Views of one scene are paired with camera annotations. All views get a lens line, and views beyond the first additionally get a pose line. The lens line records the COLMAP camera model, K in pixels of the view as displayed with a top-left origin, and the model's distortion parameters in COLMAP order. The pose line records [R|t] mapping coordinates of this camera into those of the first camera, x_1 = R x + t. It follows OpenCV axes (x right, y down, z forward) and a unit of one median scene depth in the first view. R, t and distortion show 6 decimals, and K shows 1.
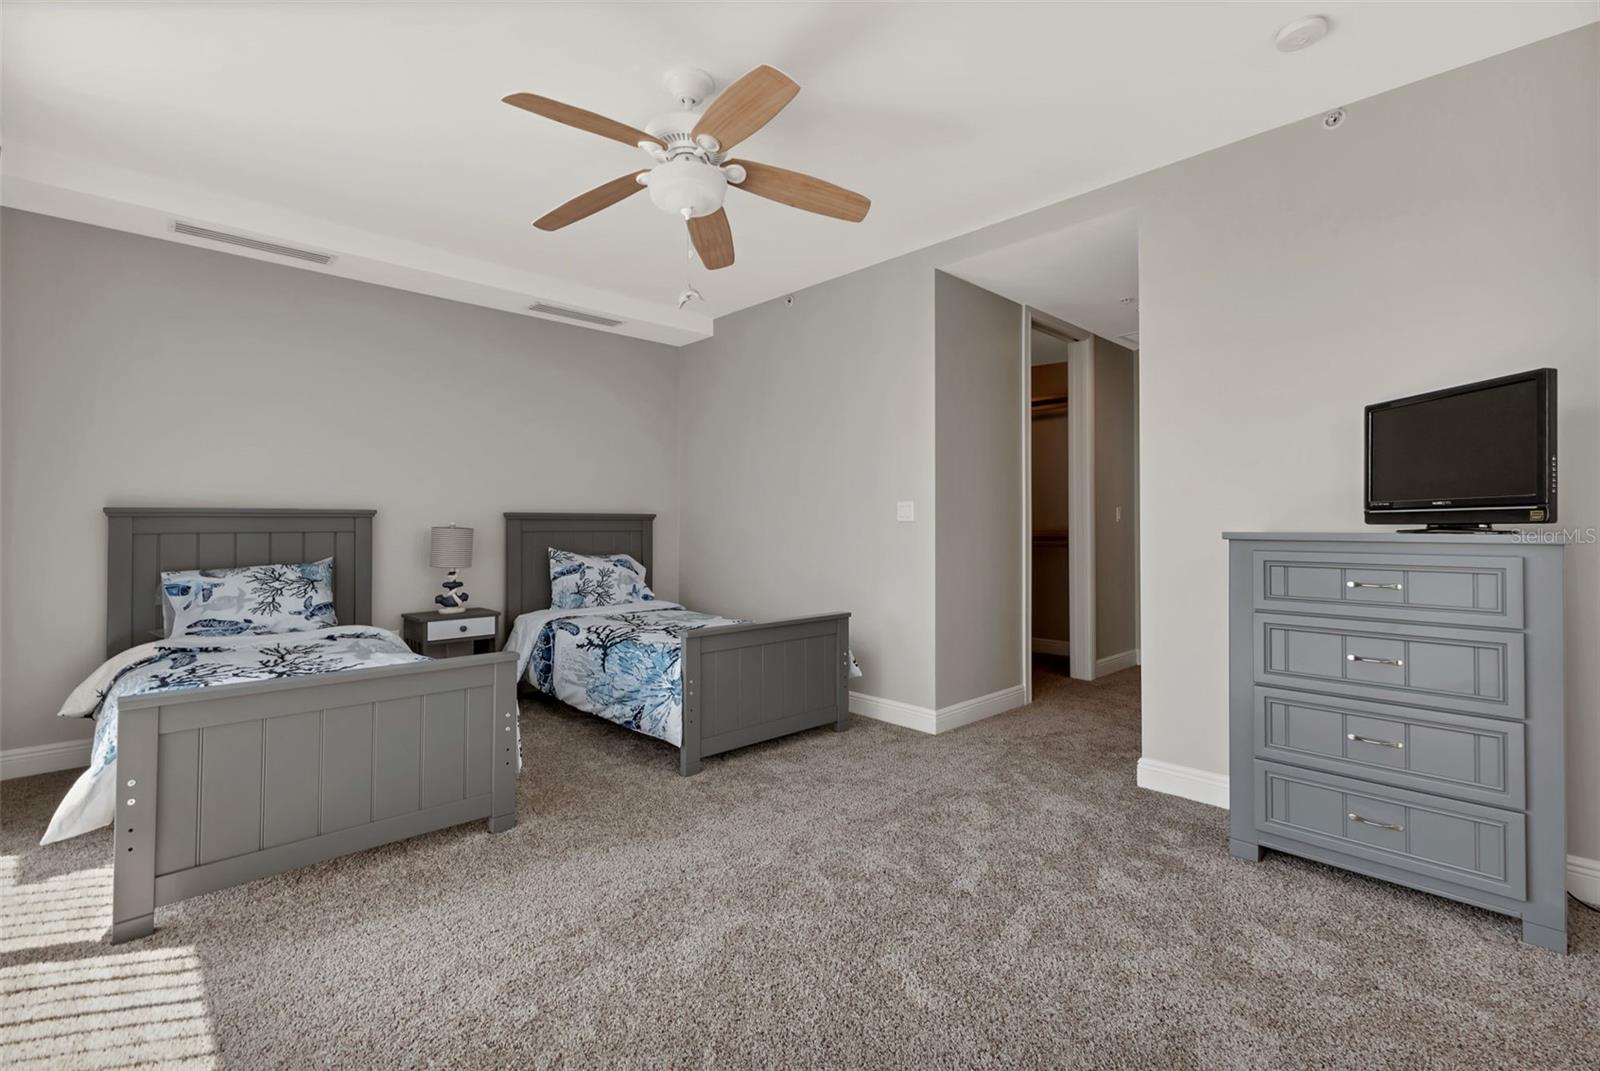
lens RADIAL K [[711.8, 0, 799.7], [0, 711.8, 517.7], [0, 0, 1]] dist [0.009249, -0.000588]
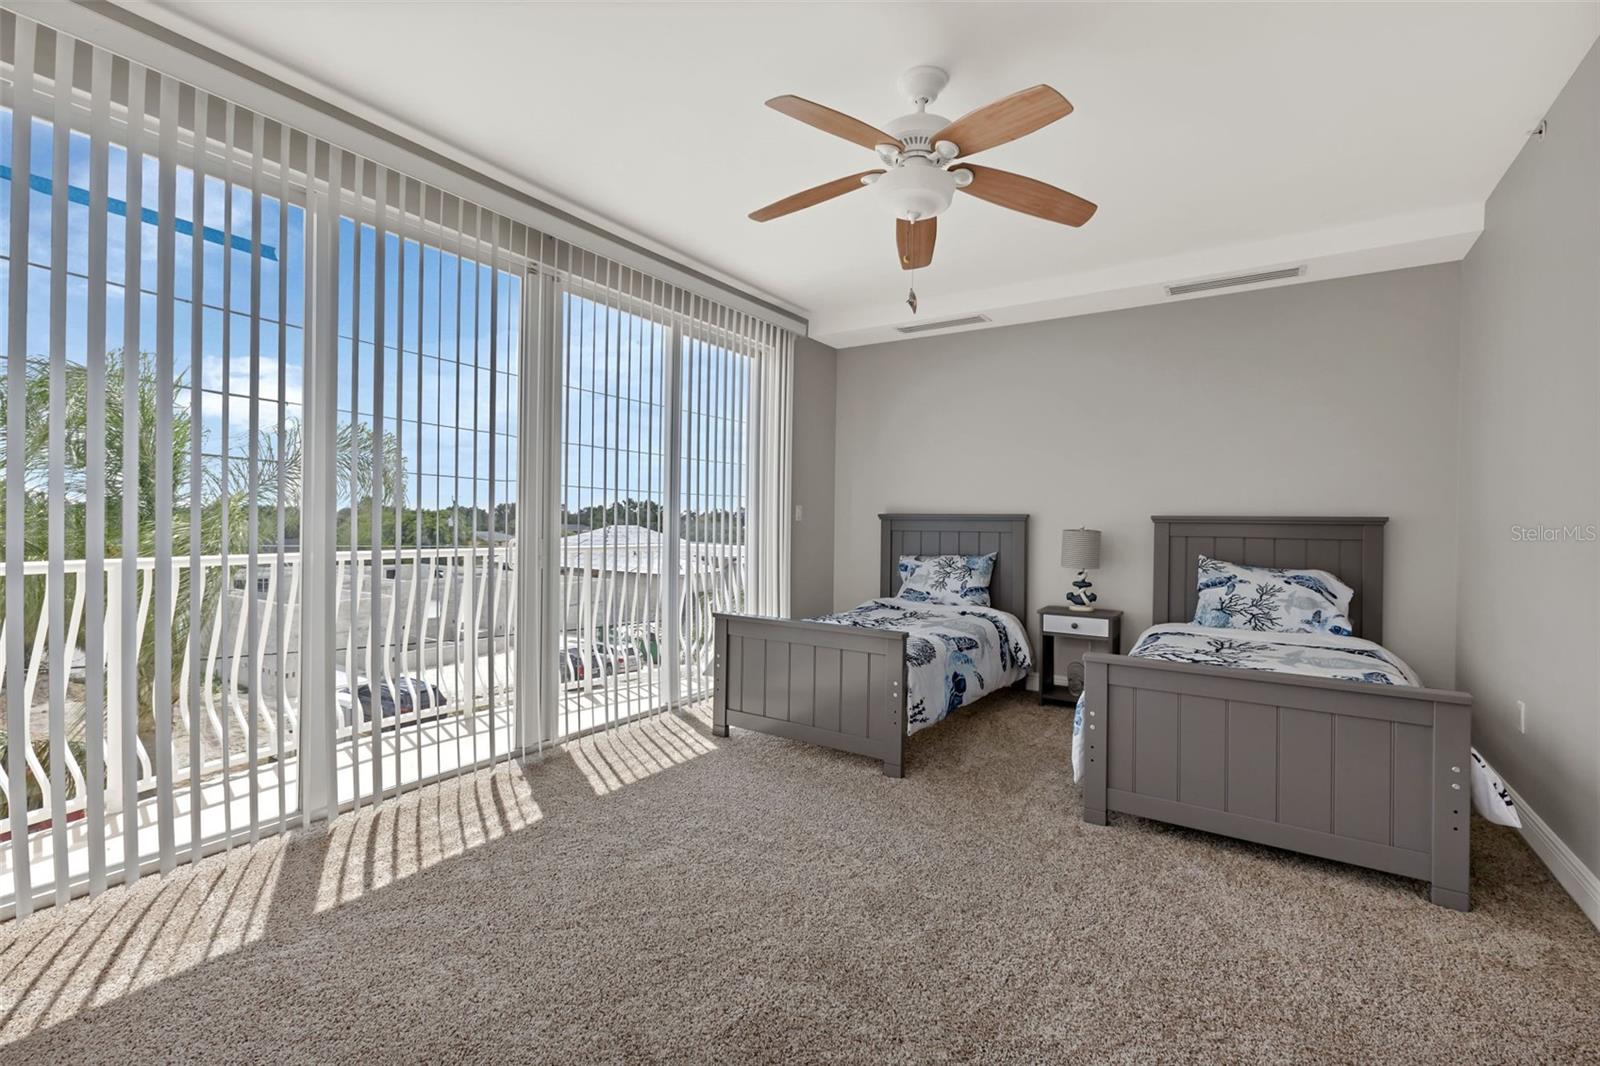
lens RADIAL K [[711.8, 0, 799.7], [0, 711.8, 515.2], [0, 0, 1]] dist [0.009249, -0.000588]
pose [[0.222246, -0.009743, -0.974942, 0.451484], [-0.005272, 0.999923, -0.011195, 0.005430], [0.974976, 0.007628, 0.222177, 0.352602]]
